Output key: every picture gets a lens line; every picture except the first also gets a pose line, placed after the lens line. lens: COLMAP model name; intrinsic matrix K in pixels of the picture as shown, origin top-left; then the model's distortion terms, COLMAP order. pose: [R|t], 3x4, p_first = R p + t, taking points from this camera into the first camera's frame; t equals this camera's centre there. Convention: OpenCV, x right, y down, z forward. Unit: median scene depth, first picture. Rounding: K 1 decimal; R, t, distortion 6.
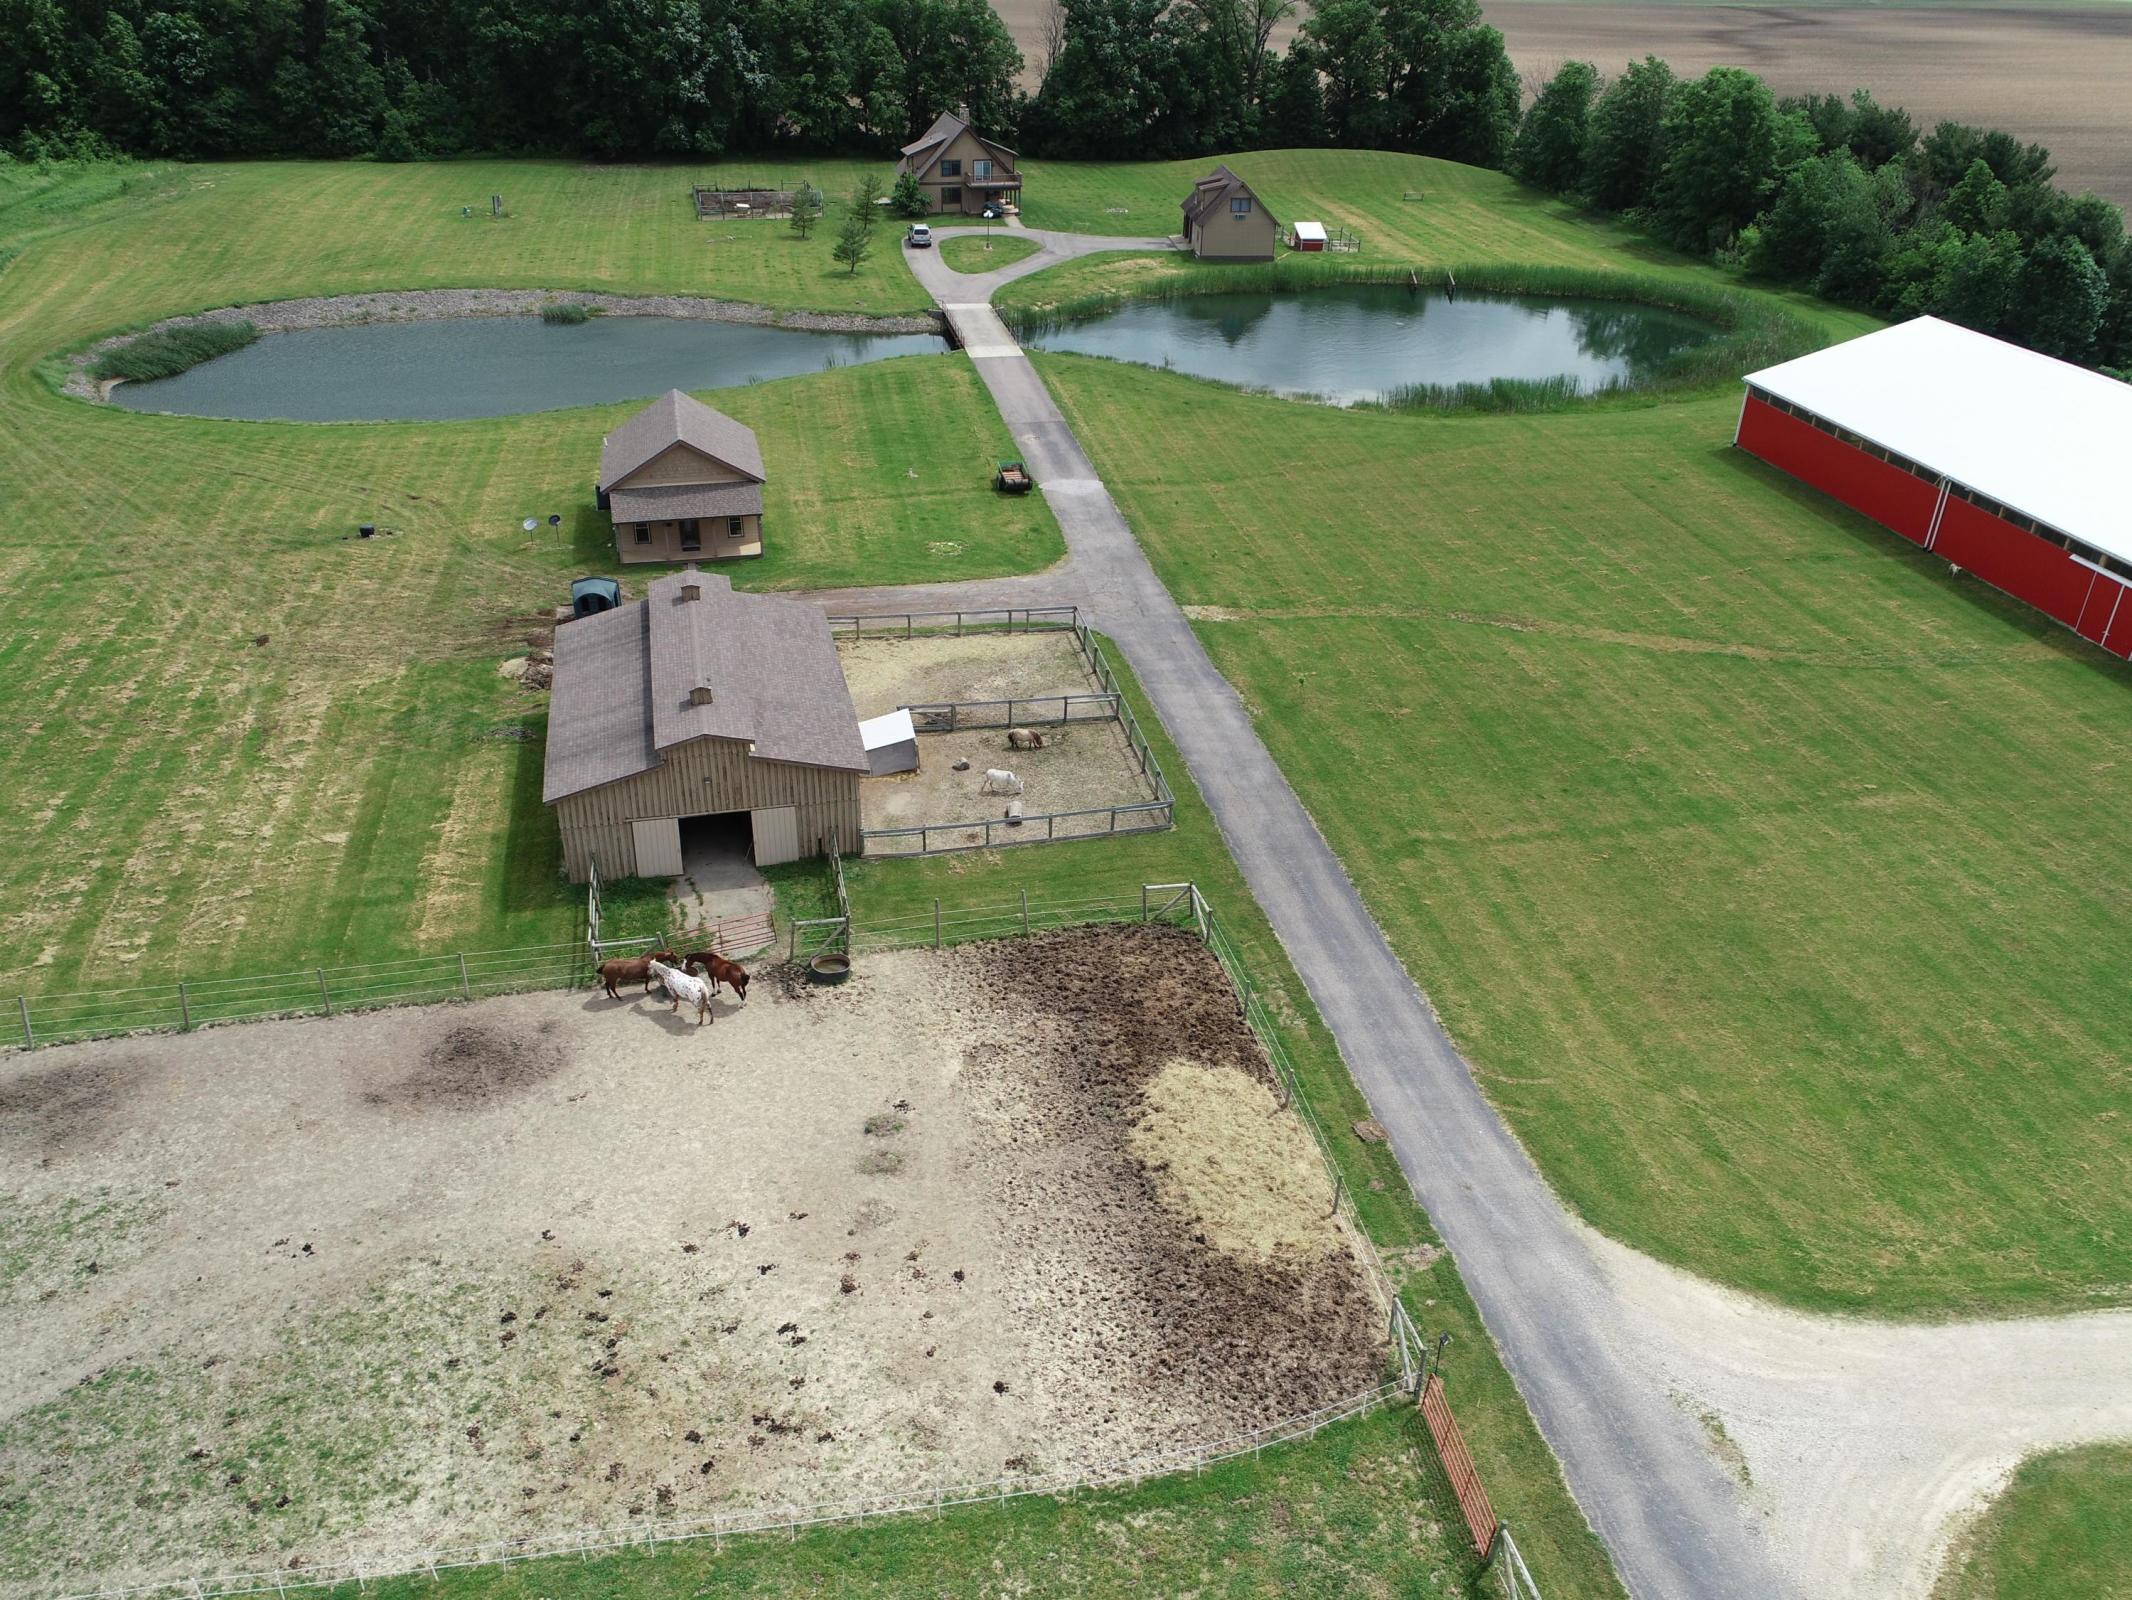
lens RADIAL K [[1622.5, 0, 1066.0], [0, 1622.5, 800.0], [0, 0, 1]] dist [-0.002577, 0.000593]
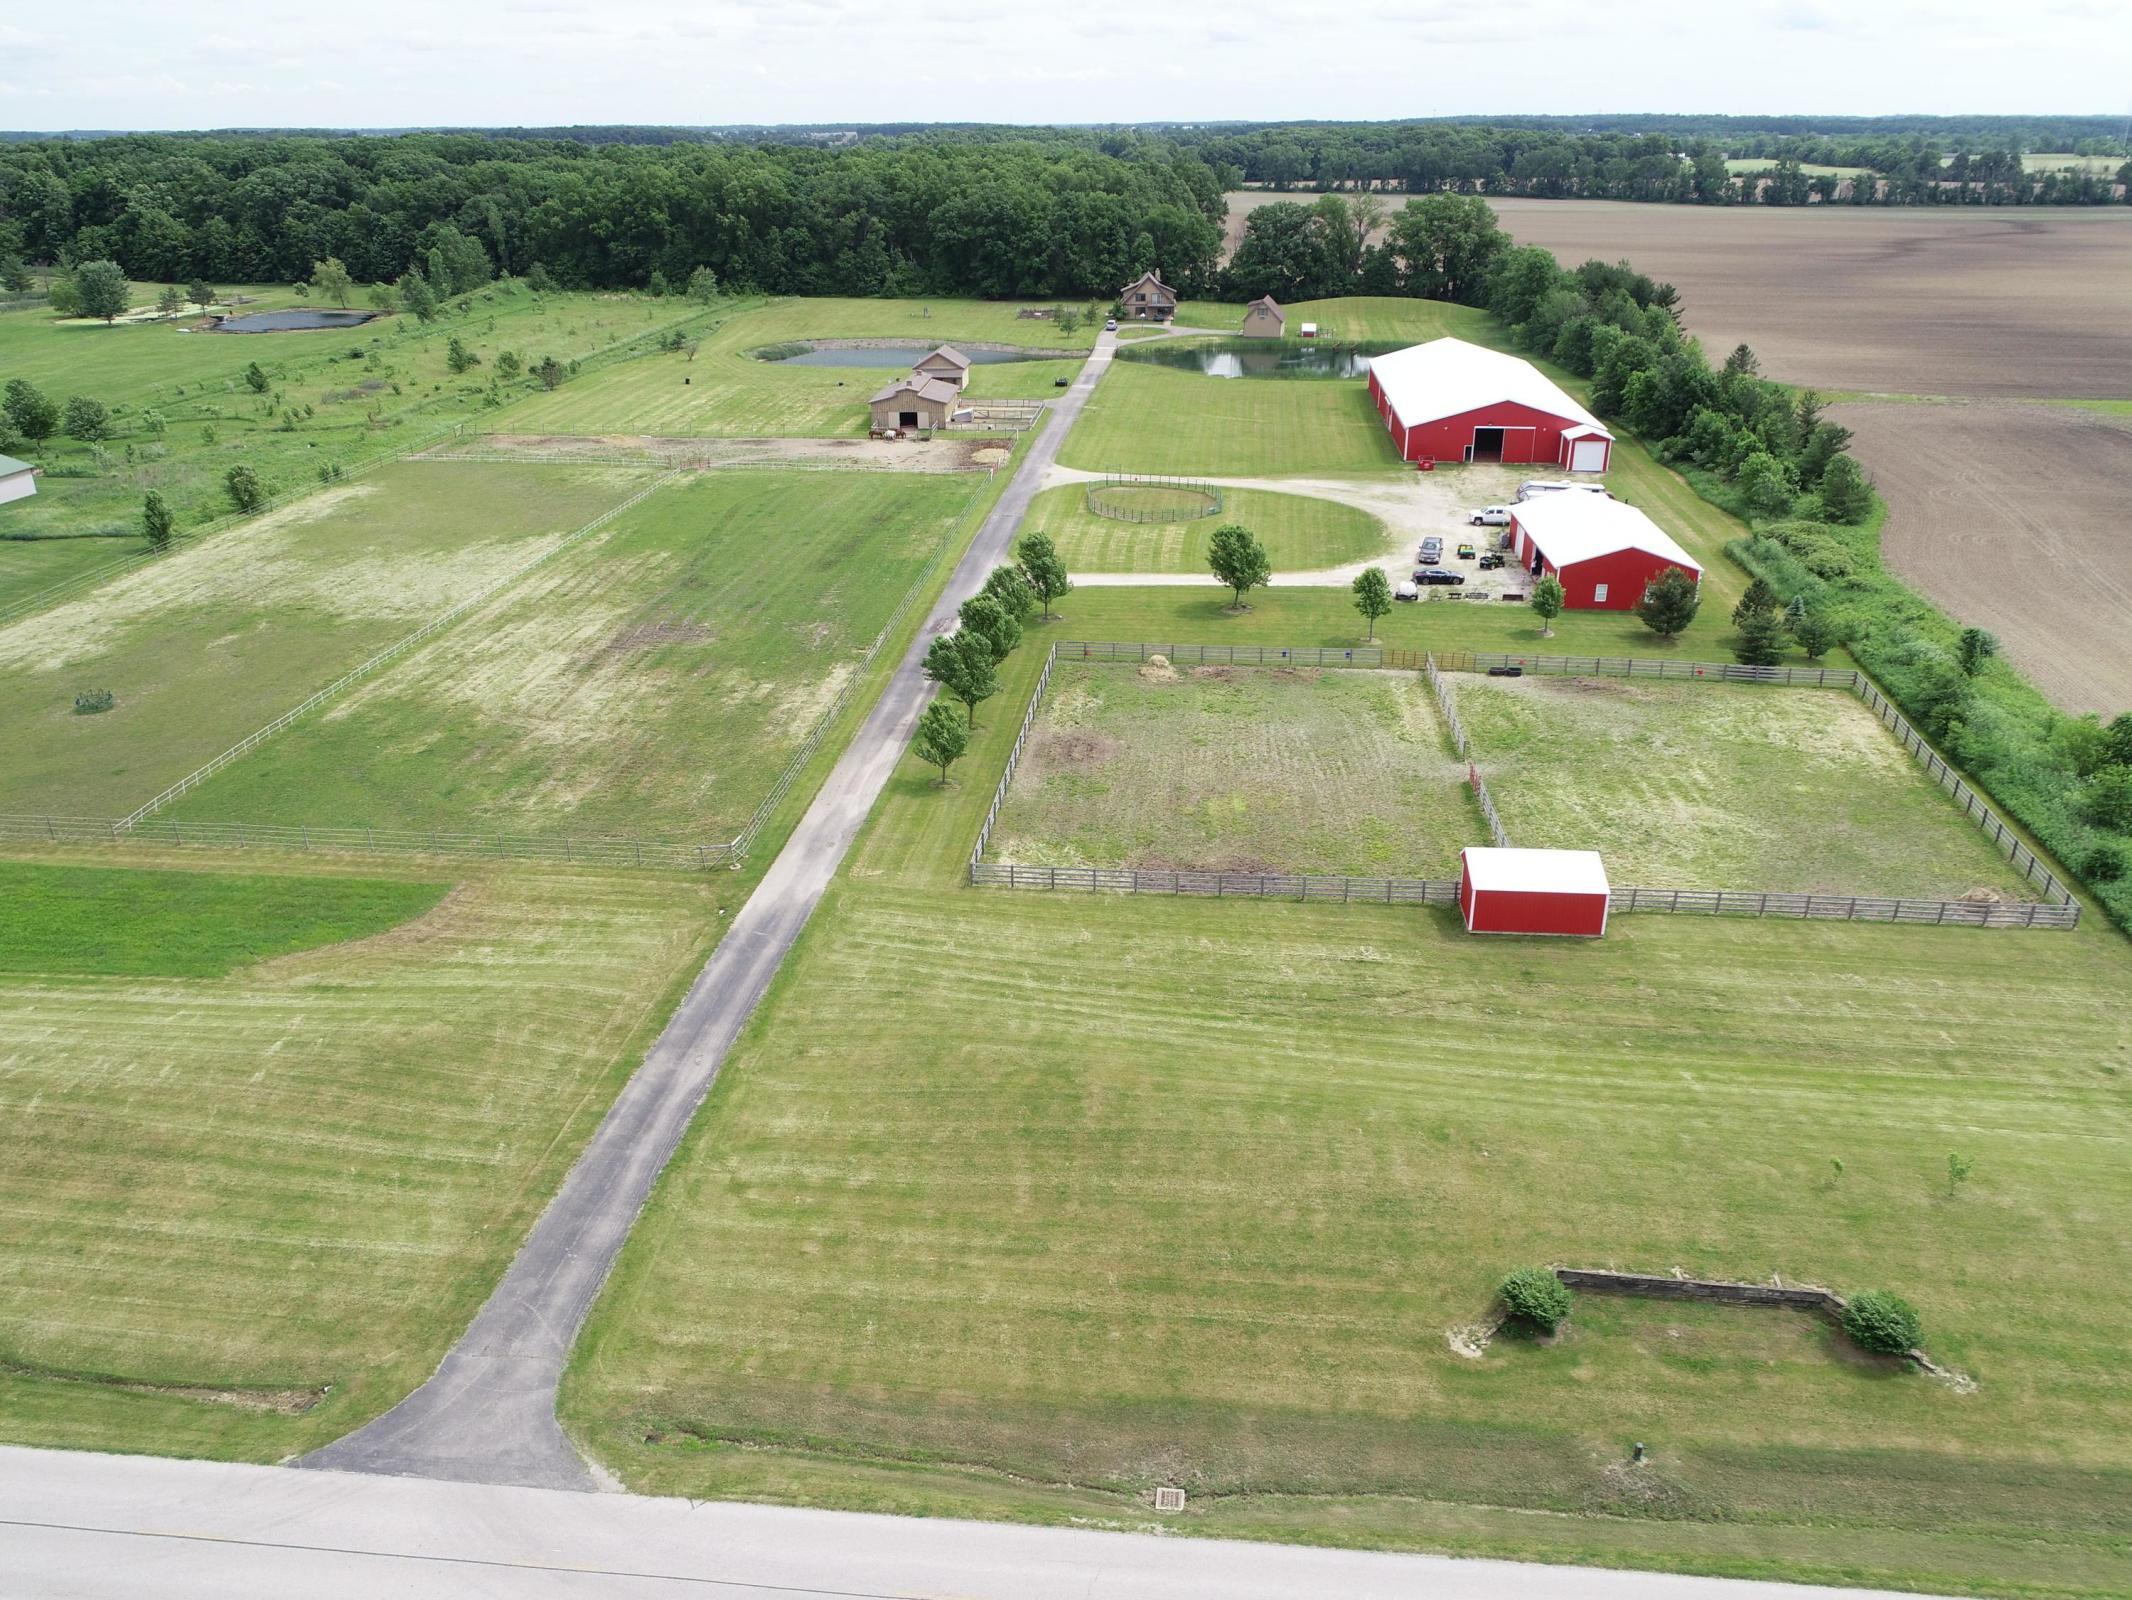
lens RADIAL K [[1622.5, 0, 1066.0], [0, 1622.5, 800.0], [0, 0, 1]] dist [-0.002577, 0.000593]
pose [[0.957559, 0.089706, -0.273923, 0.967028], [-0.121027, 0.987636, -0.099640, 0.944886], [0.261598, 0.128563, 0.956576, -1.874206]]
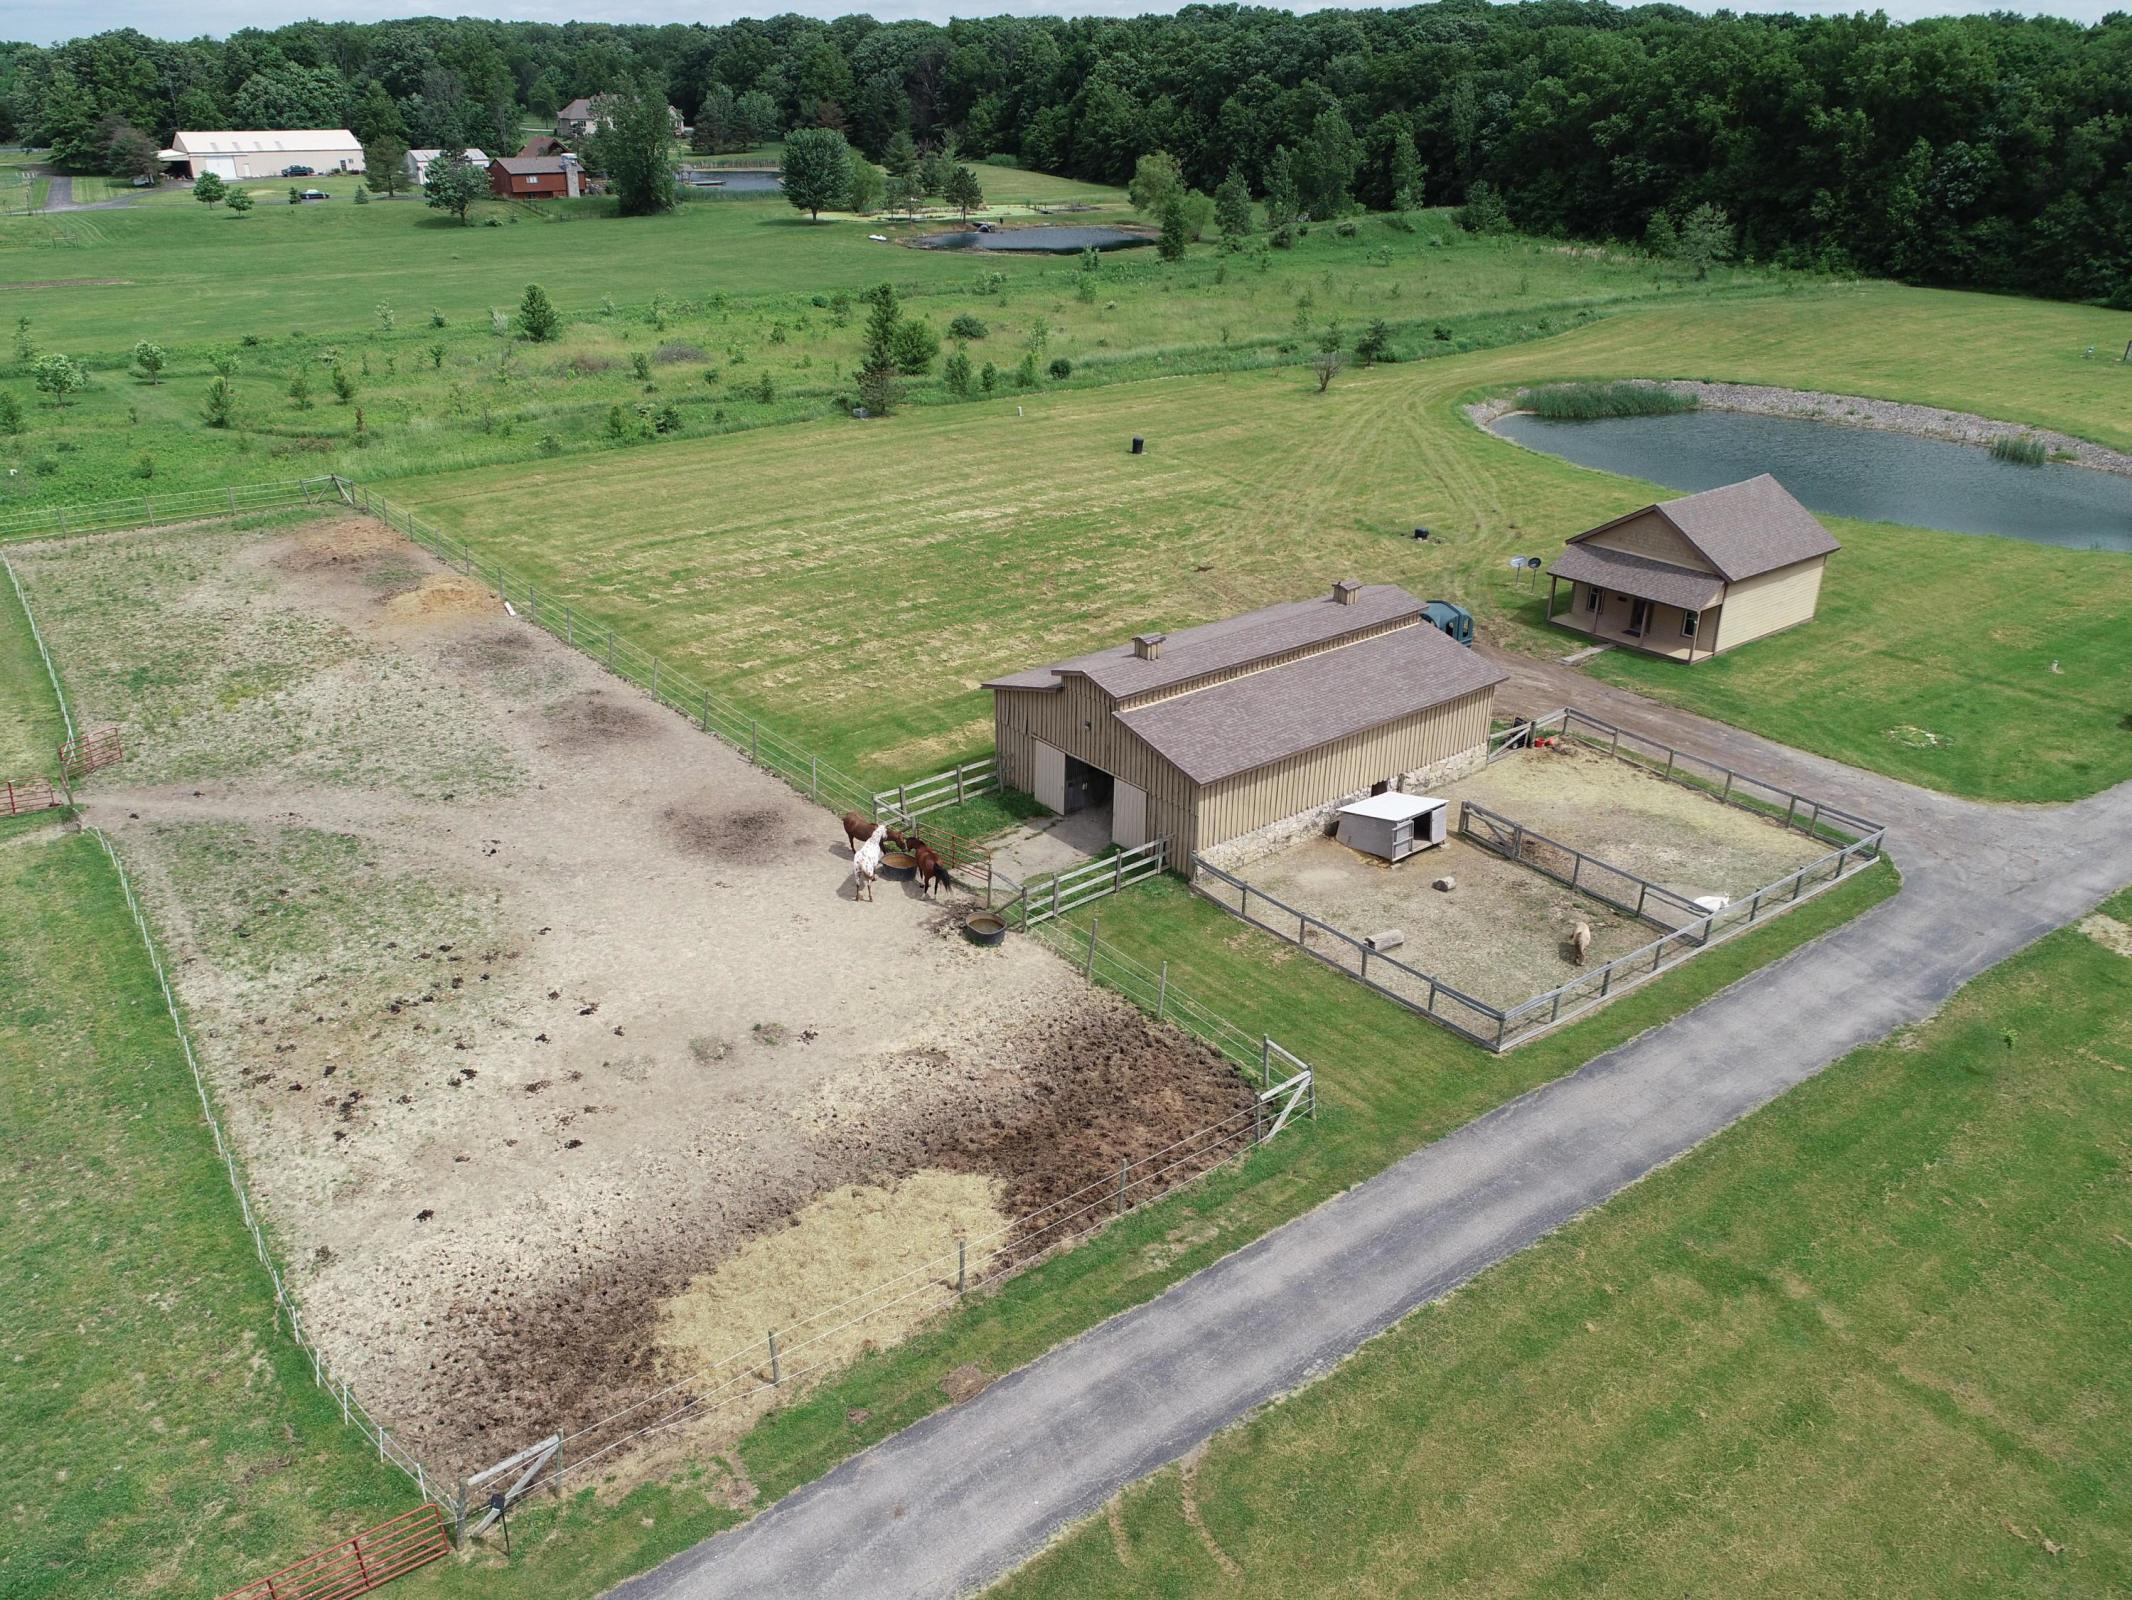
lens RADIAL K [[1616.0, 0, 1066.0], [0, 1616.0, 800.0], [0, 0, 1]] dist [0.002684, 0.000209]
pose [[0.433430, 0.358039, -0.827011, 0.411435], [-0.443113, 0.883763, 0.150377, -0.079665], [0.784723, 0.301282, 0.541701, 0.361053]]
